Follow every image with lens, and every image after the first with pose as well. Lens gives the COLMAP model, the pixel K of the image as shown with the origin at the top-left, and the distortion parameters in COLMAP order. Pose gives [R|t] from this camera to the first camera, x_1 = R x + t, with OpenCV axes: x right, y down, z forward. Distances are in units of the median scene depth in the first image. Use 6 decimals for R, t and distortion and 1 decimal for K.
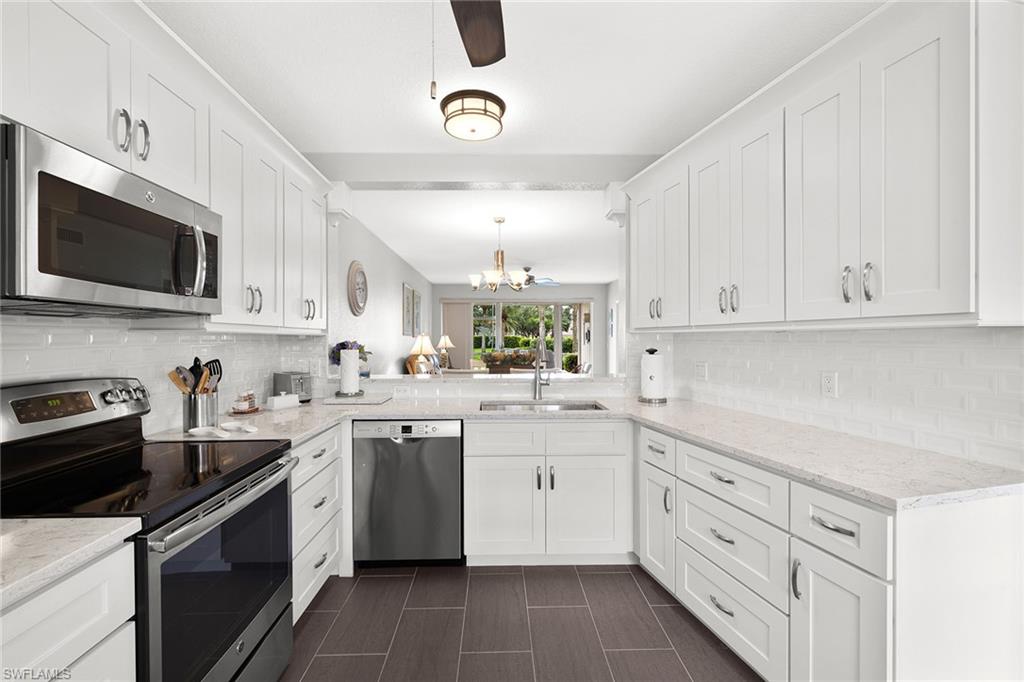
lens RADIAL K [[441.6, 0, 493.1], [0, 441.6, 343.8], [0, 0, 1]] dist [-0.001660, -0.000013]
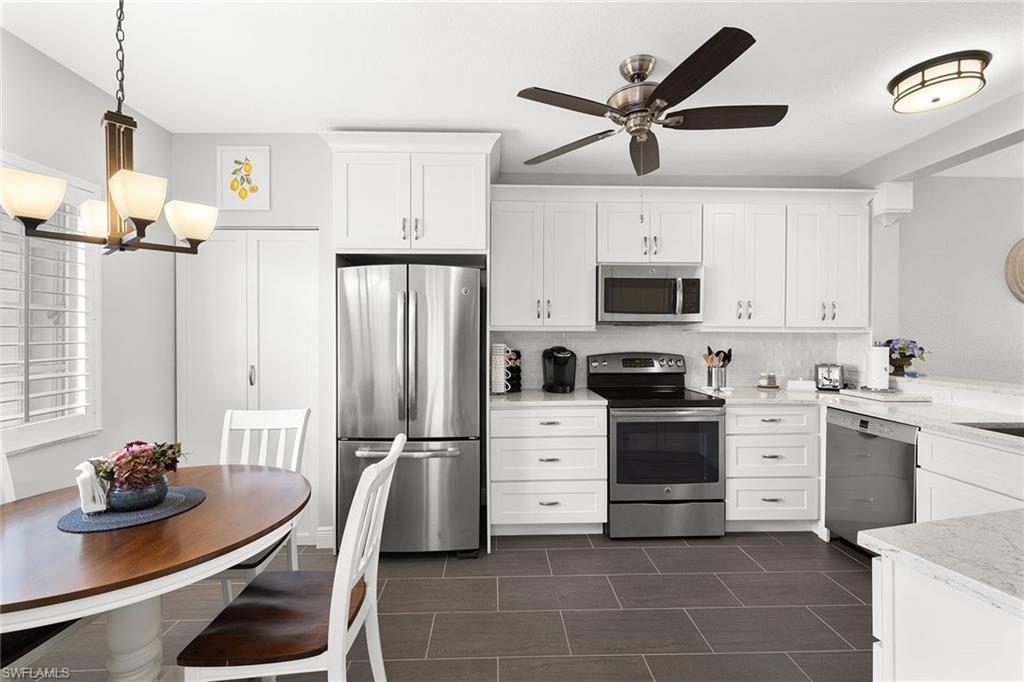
lens RADIAL K [[439.1, 0, 500.1], [0, 439.1, 333.2], [0, 0, 1]] dist [0.000904, 0.000067]
pose [[-0.014886, 0.001817, -0.999888, 0.845480], [-0.013812, 0.999903, 0.002022, -0.009707], [0.999794, 0.013840, -0.014859, 0.156112]]
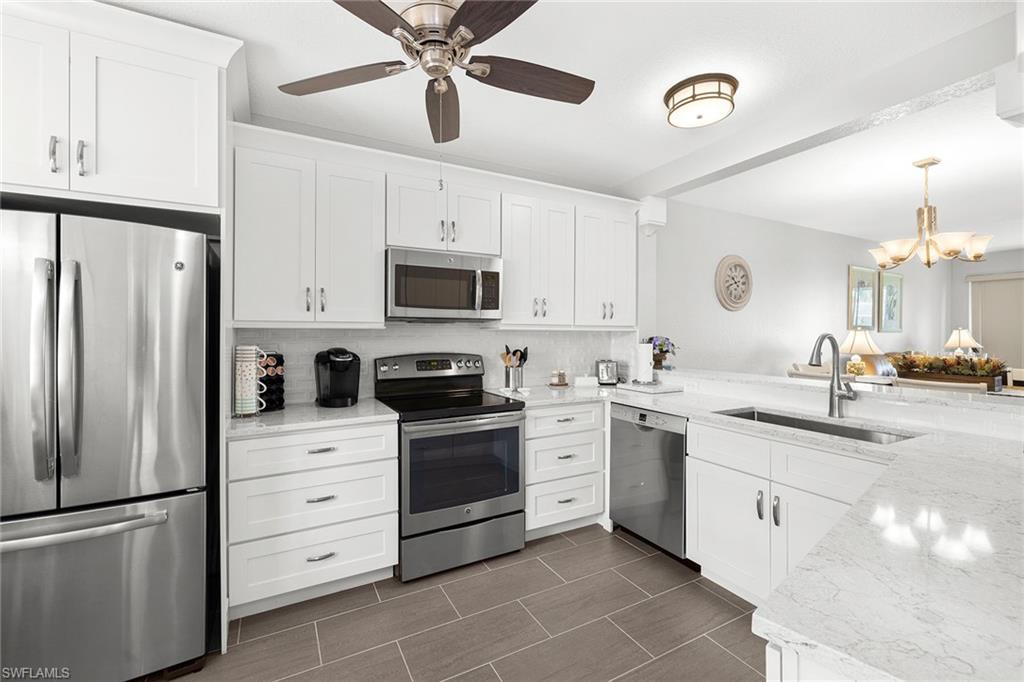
lens RADIAL K [[435.7, 0, 509.5], [0, 435.7, 333.2], [0, 0, 1]] dist [-0.001798, -0.000078]
pose [[0.451100, 0.003786, -0.892465, 0.614483], [-0.012962, 0.999913, -0.002309, -0.007530], [0.892379, 0.012610, 0.451110, 0.215703]]
